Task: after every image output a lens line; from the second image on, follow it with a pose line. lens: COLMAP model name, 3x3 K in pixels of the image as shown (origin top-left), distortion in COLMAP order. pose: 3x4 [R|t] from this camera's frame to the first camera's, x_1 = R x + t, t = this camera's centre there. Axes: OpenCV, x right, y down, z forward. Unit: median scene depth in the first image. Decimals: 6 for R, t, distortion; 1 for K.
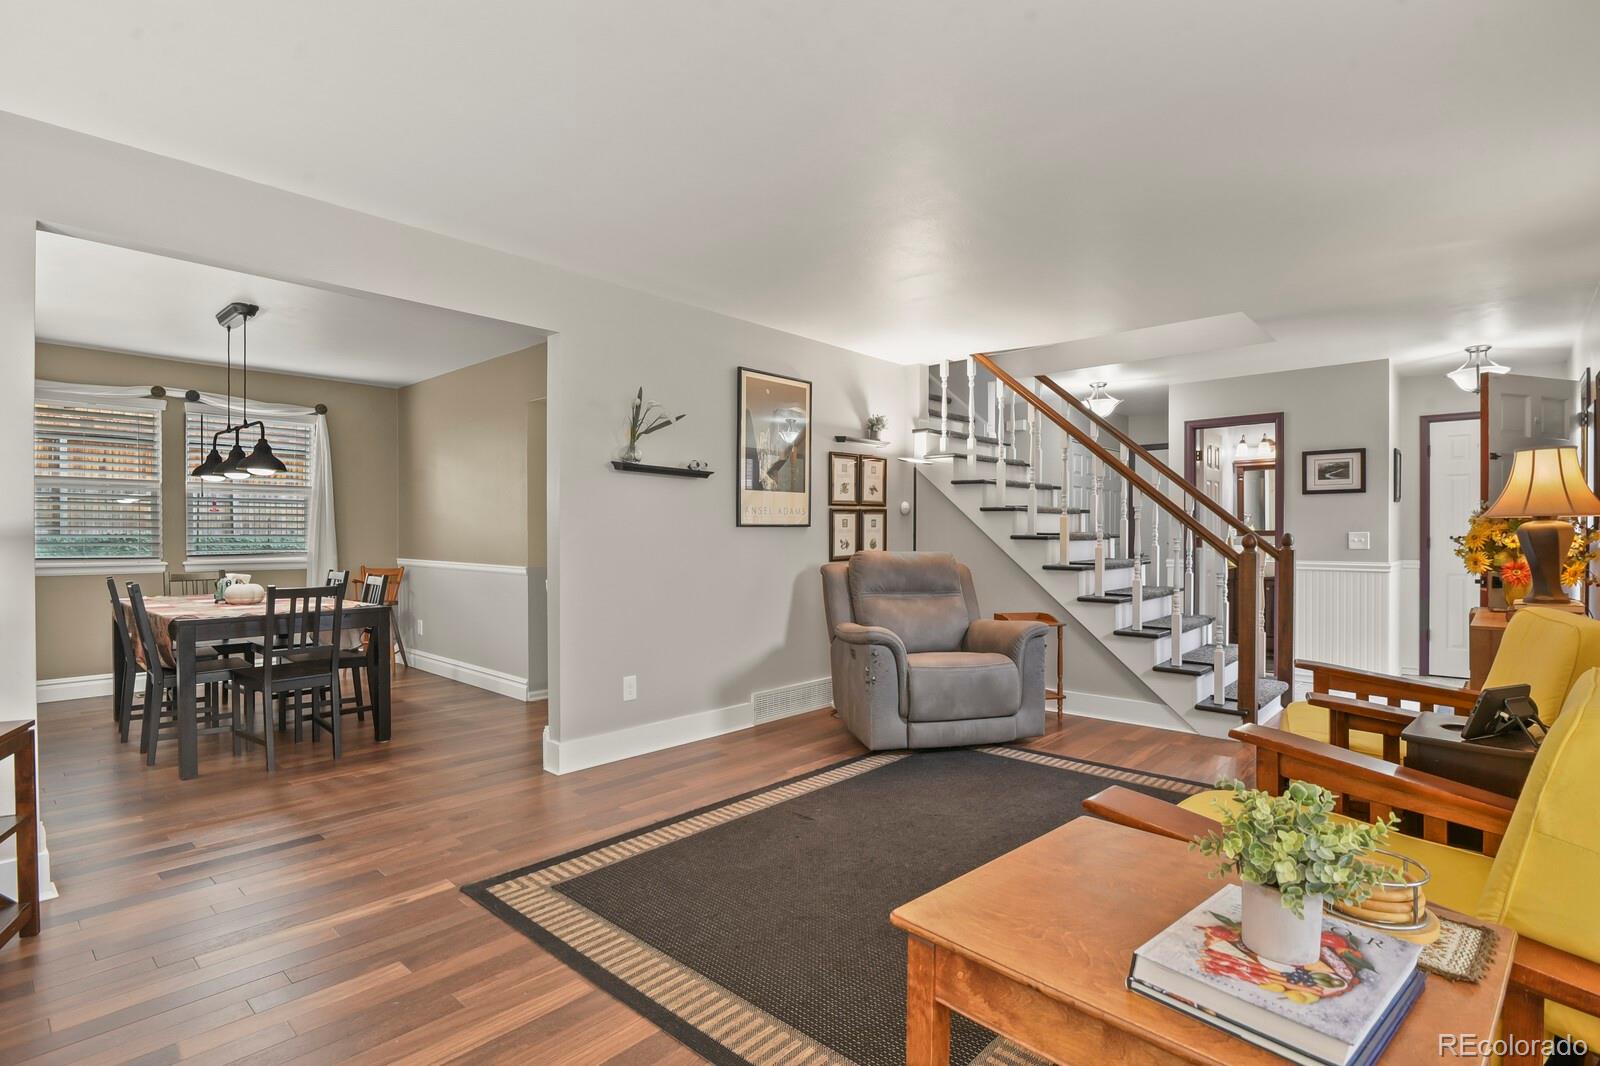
lens RADIAL K [[777.3, 0, 797.1], [0, 777.3, 530.8], [0, 0, 1]] dist [-0.017326, -0.000313]
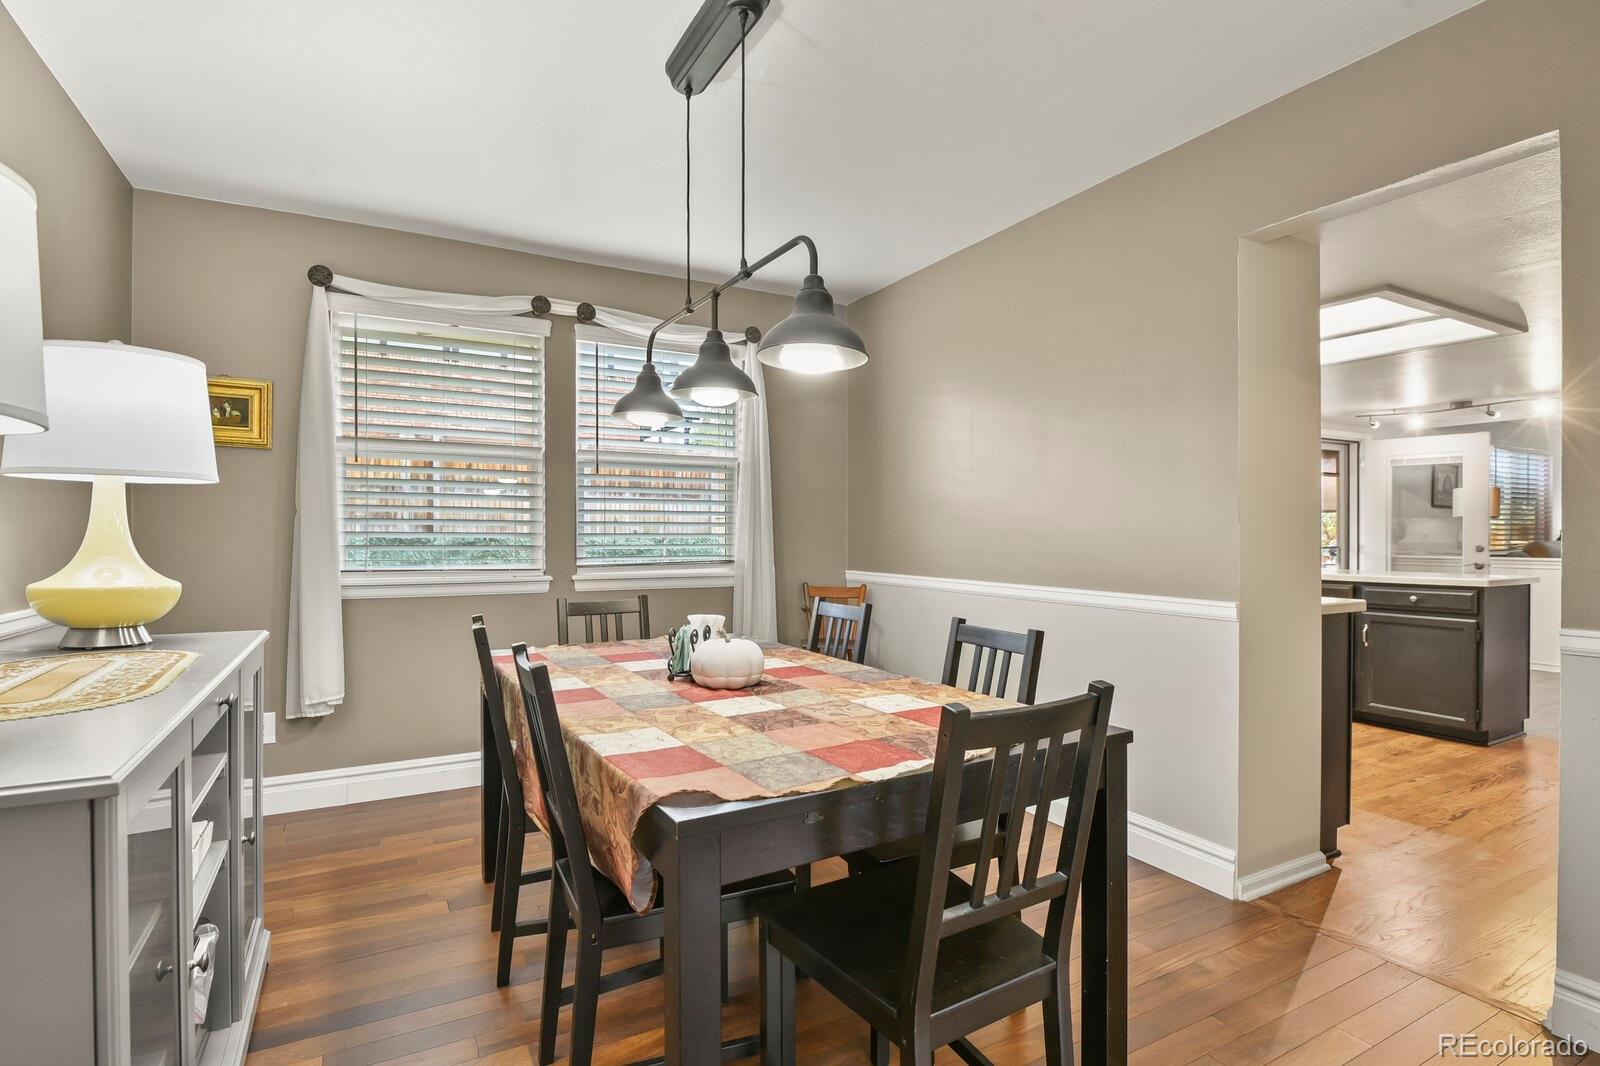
lens RADIAL K [[777.3, 0, 800.0], [0, 777.3, 533.5], [0, 0, 1]] dist [-0.017326, -0.000313]
pose [[0.944887, 0.001440, -0.327392, -0.420329], [-0.001812, 0.999998, -0.000832, 0.005935], [0.327391, 0.001380, 0.944888, 0.466083]]
